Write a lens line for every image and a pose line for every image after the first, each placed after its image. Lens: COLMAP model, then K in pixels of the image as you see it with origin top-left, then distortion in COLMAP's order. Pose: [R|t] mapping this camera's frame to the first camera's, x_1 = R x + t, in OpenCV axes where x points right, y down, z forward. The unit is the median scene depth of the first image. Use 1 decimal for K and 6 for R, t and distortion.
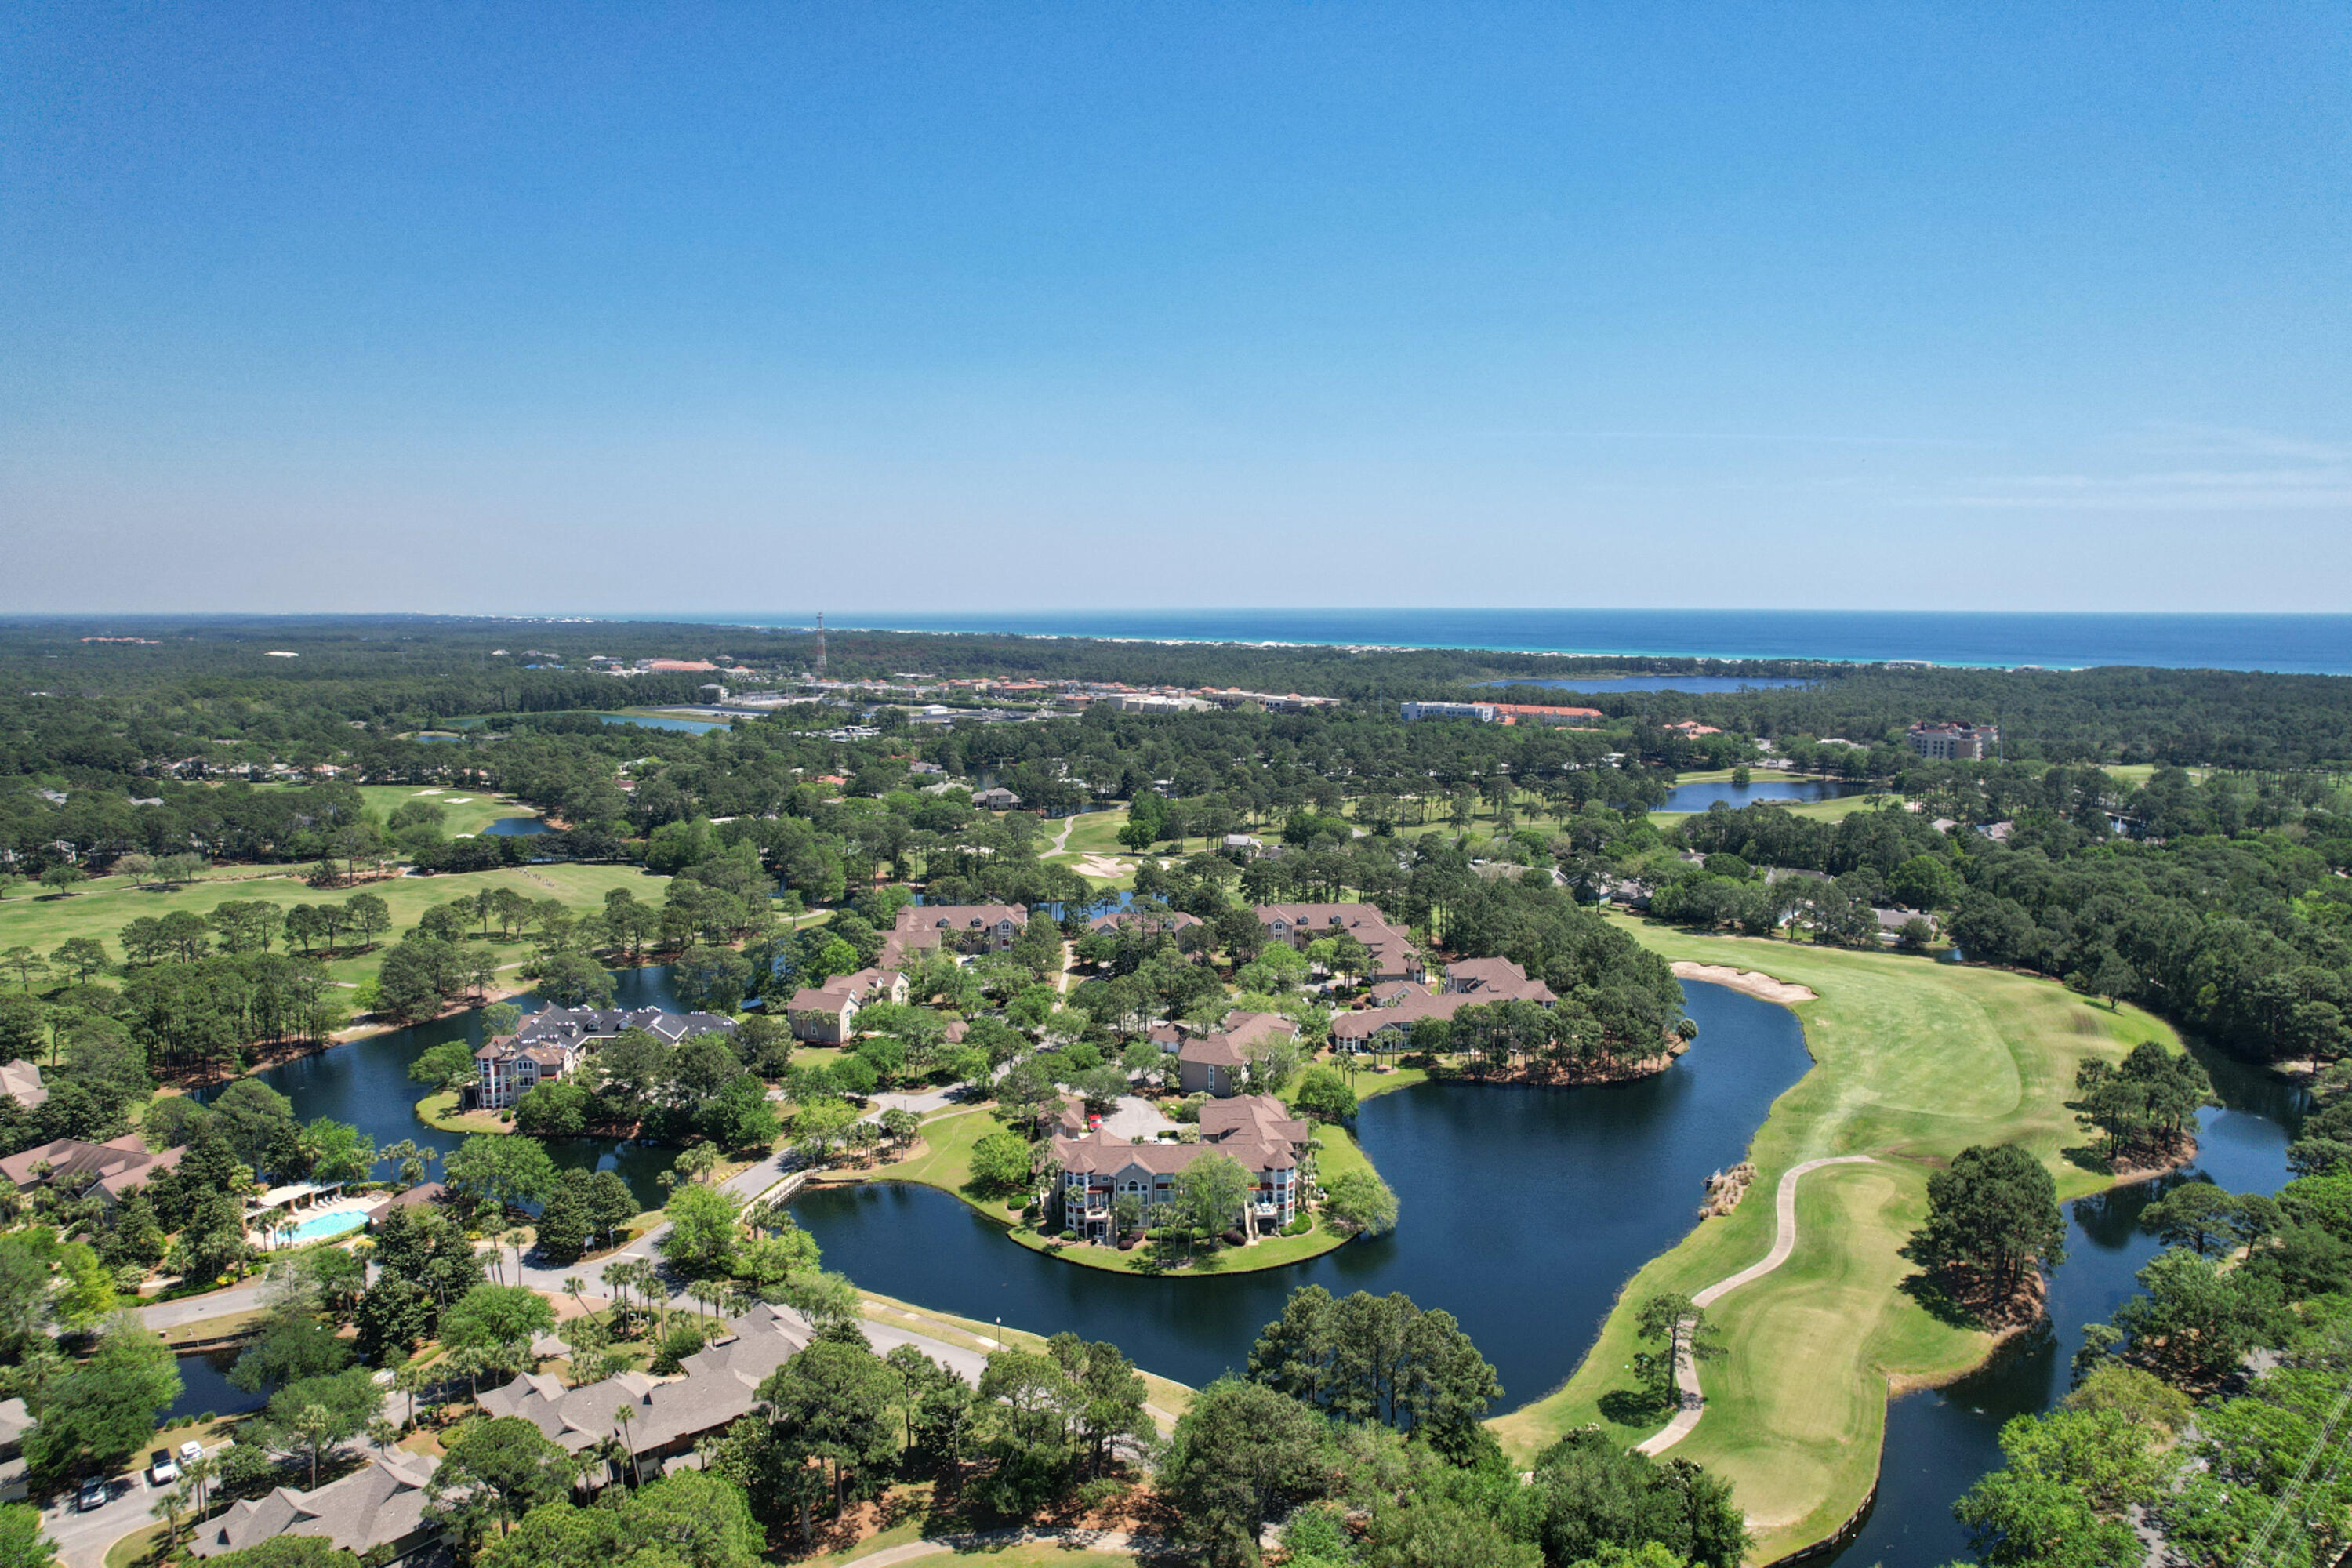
lens RADIAL K [[1513.2, 0, 1176.0], [0, 1513.2, 784.0], [0, 0, 1]] dist [-0.040329, -0.005510]
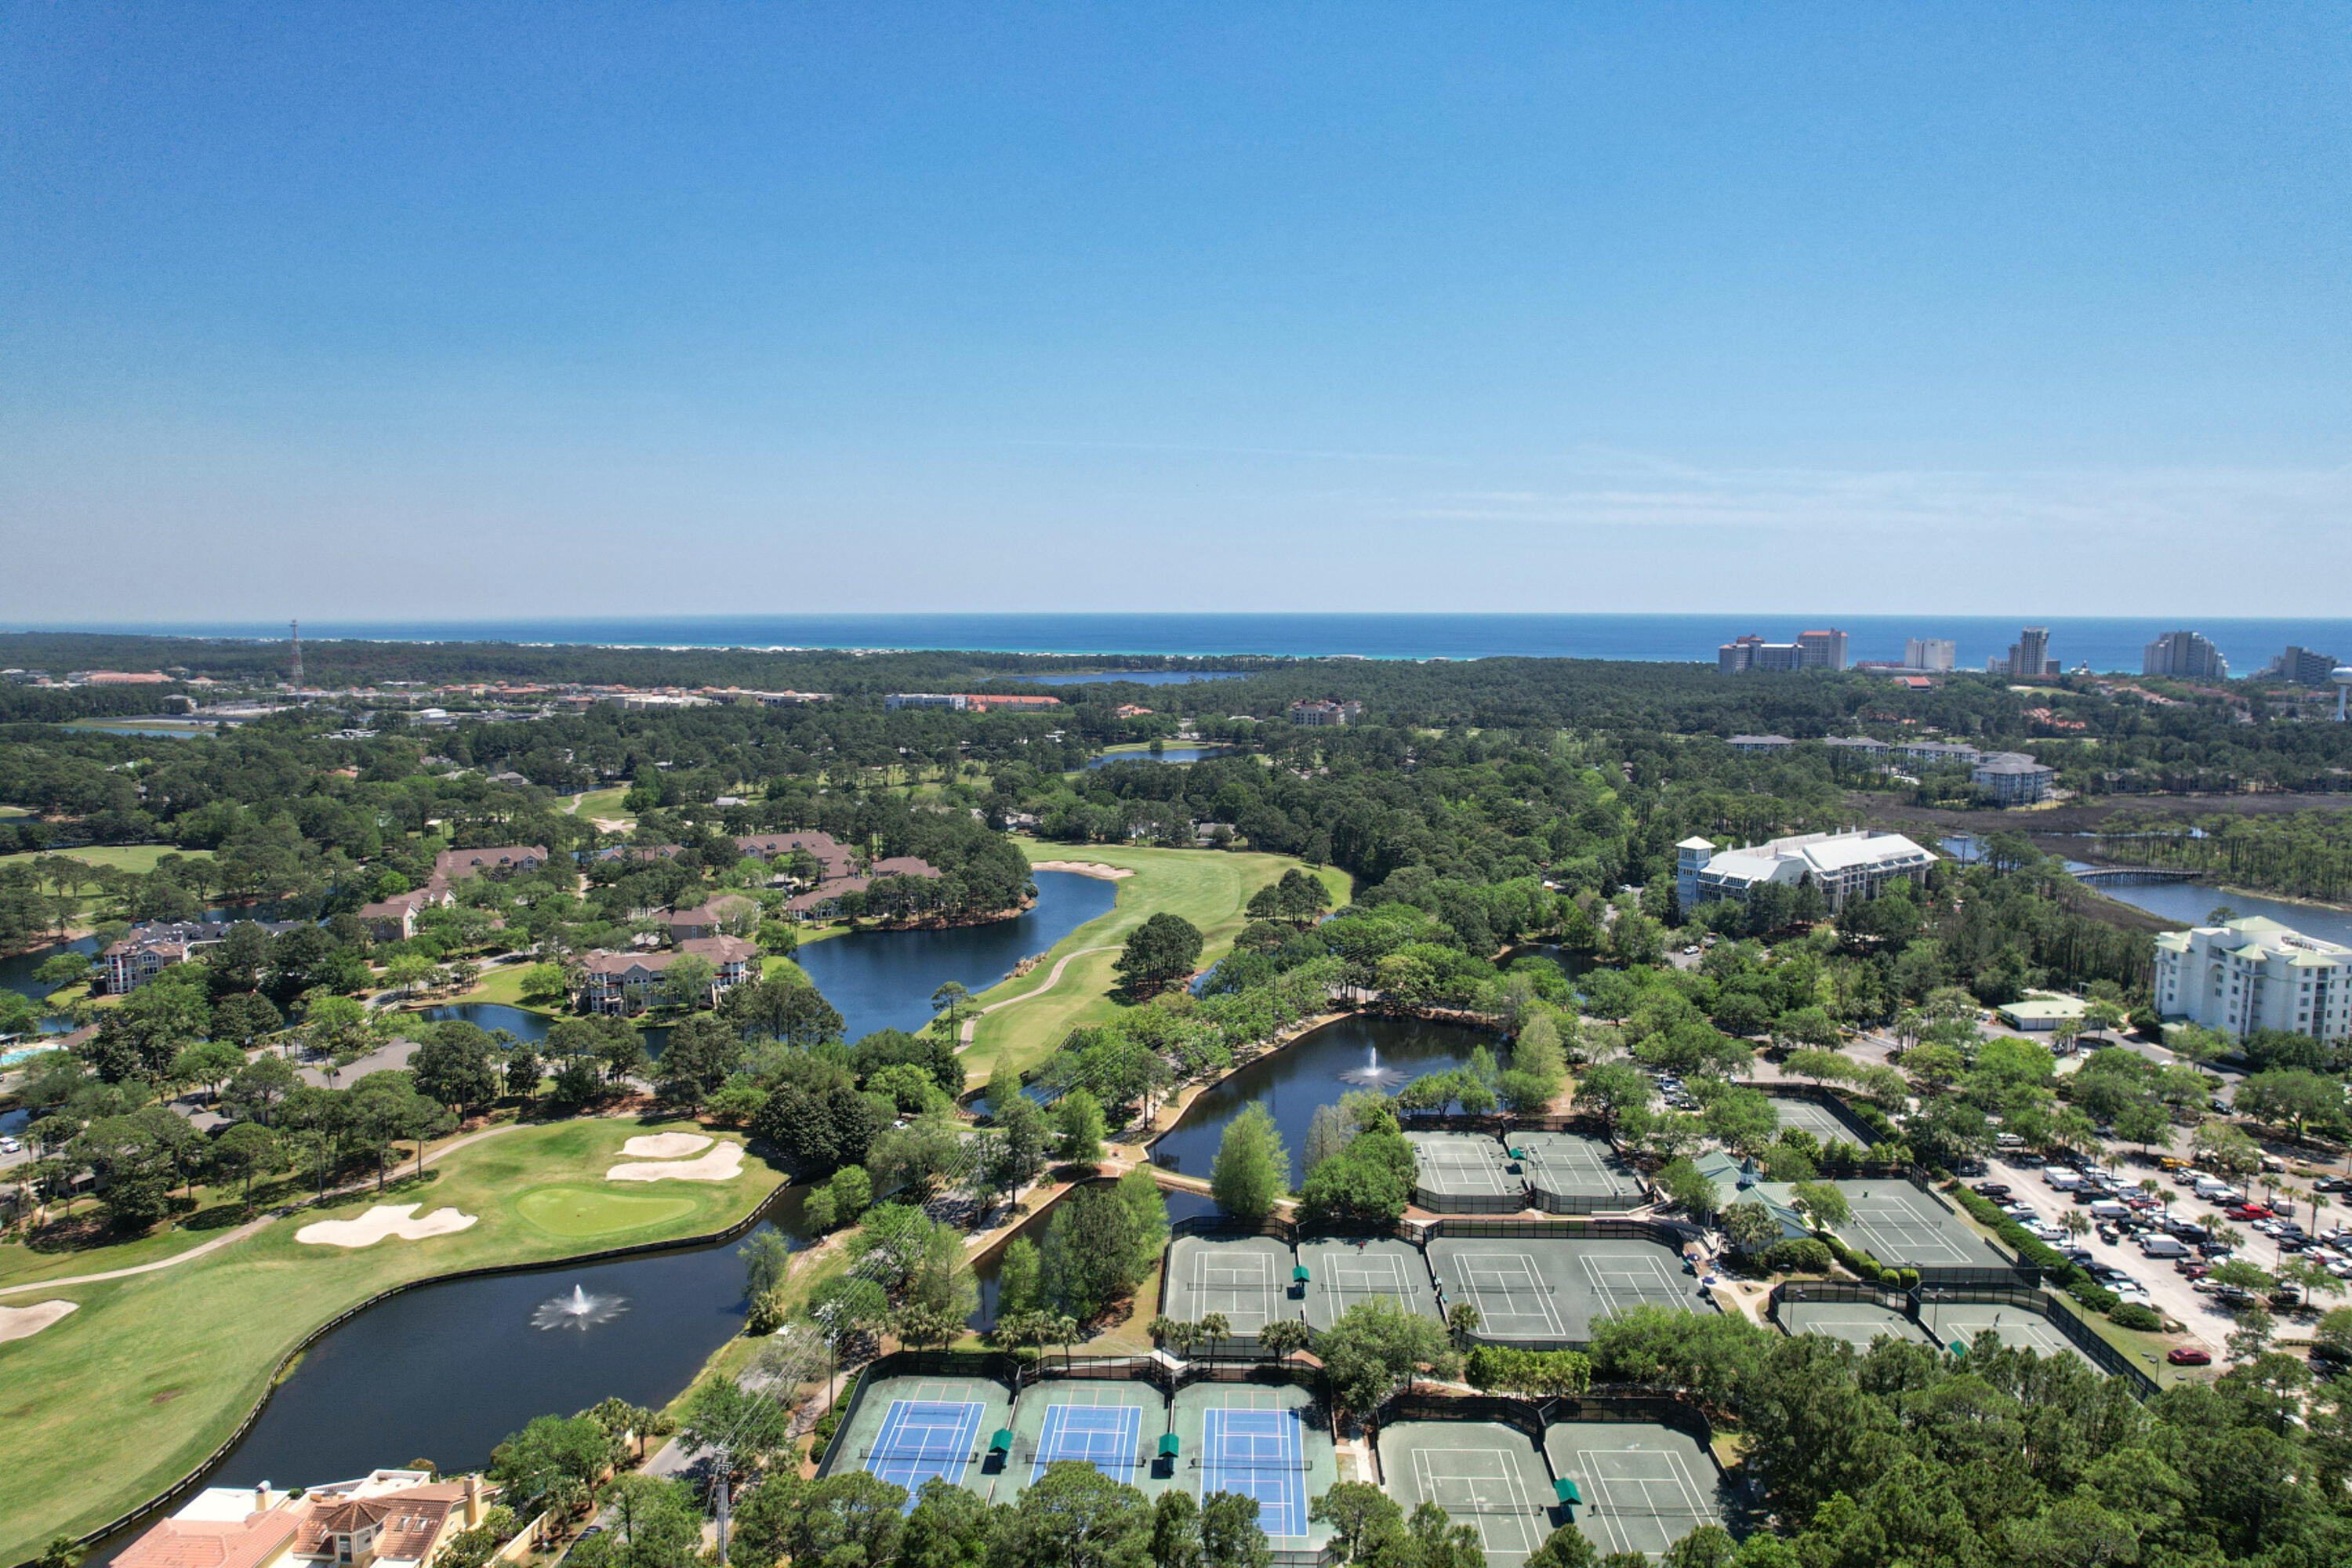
lens RADIAL K [[1515.5, 0, 1176.0], [0, 1515.5, 784.0], [0, 0, 1]] dist [-0.070588, 0.060666]
pose [[0.950749, -0.037401, 0.307698, 0.007263], [0.038491, 0.999256, 0.002528, 0.019923], [-0.307564, 0.009441, 0.951481, -0.151067]]
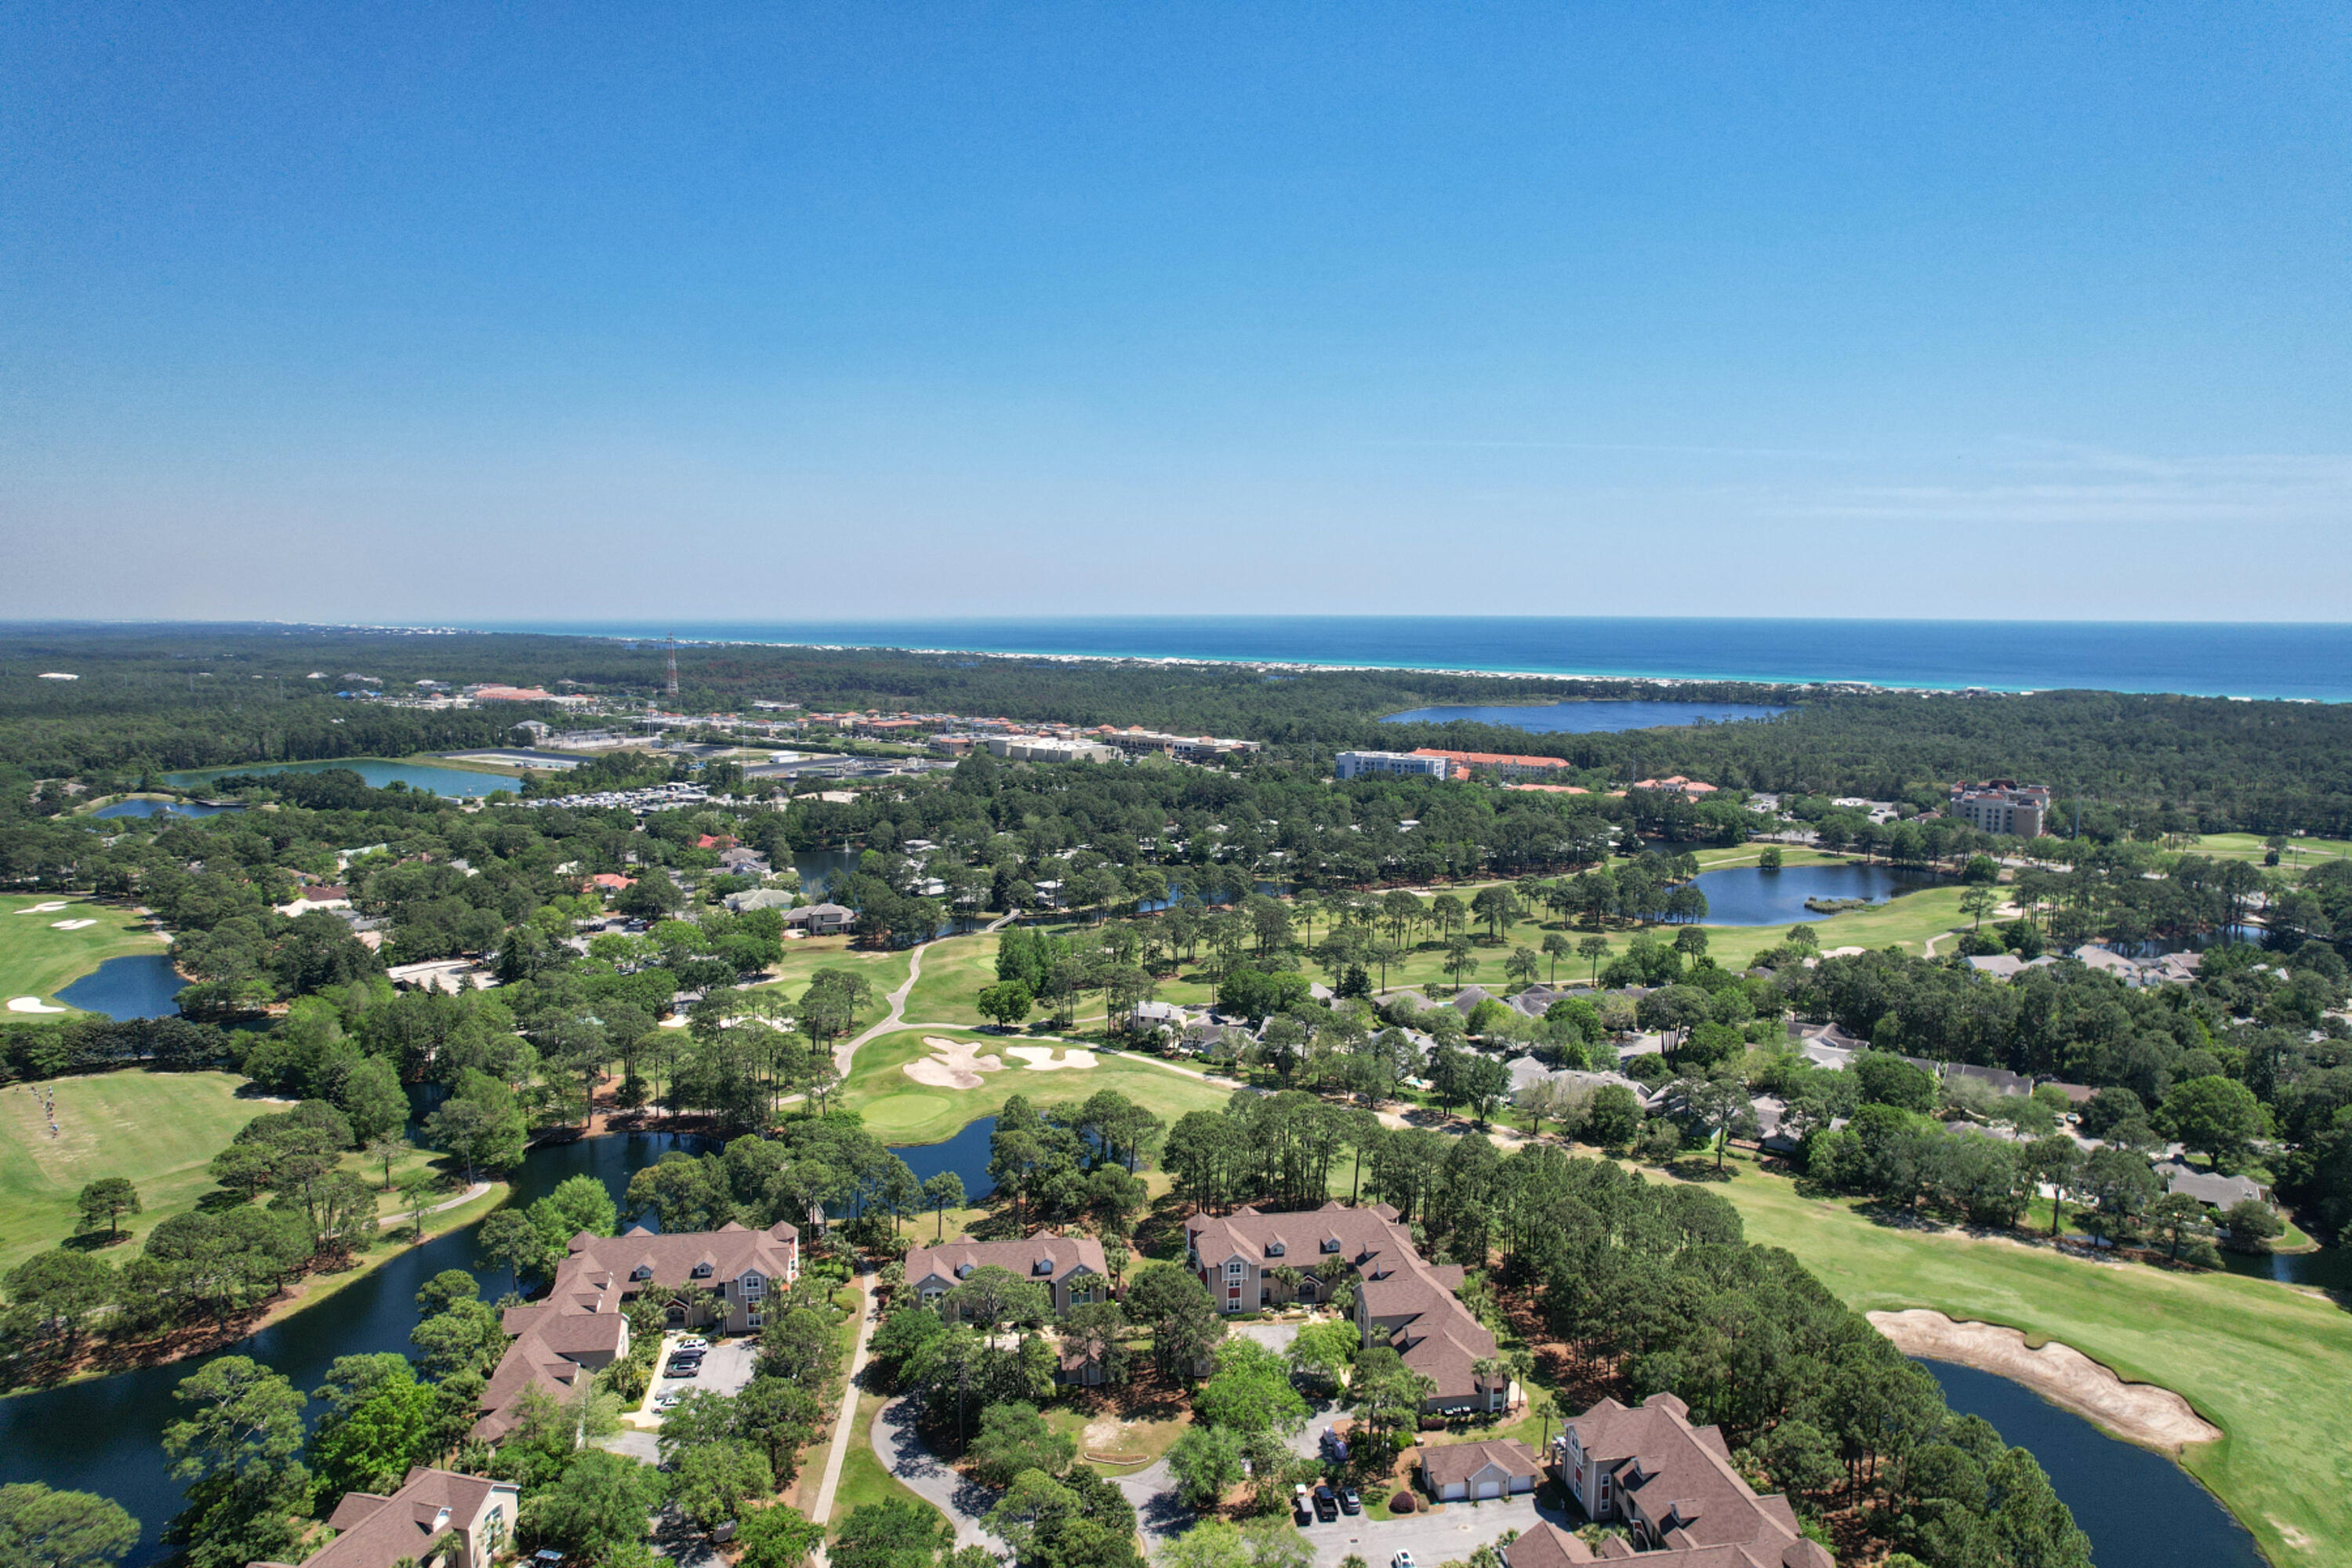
lens RADIAL K [[1513.2, 0, 1176.0], [0, 1513.2, 784.0], [0, 0, 1]] dist [-0.040329, -0.005510]
pose [[0.997723, -0.006144, 0.067168, 0.003461], [0.006465, 0.999969, -0.004557, -0.036809], [-0.067138, 0.004981, 0.997731, 0.182278]]
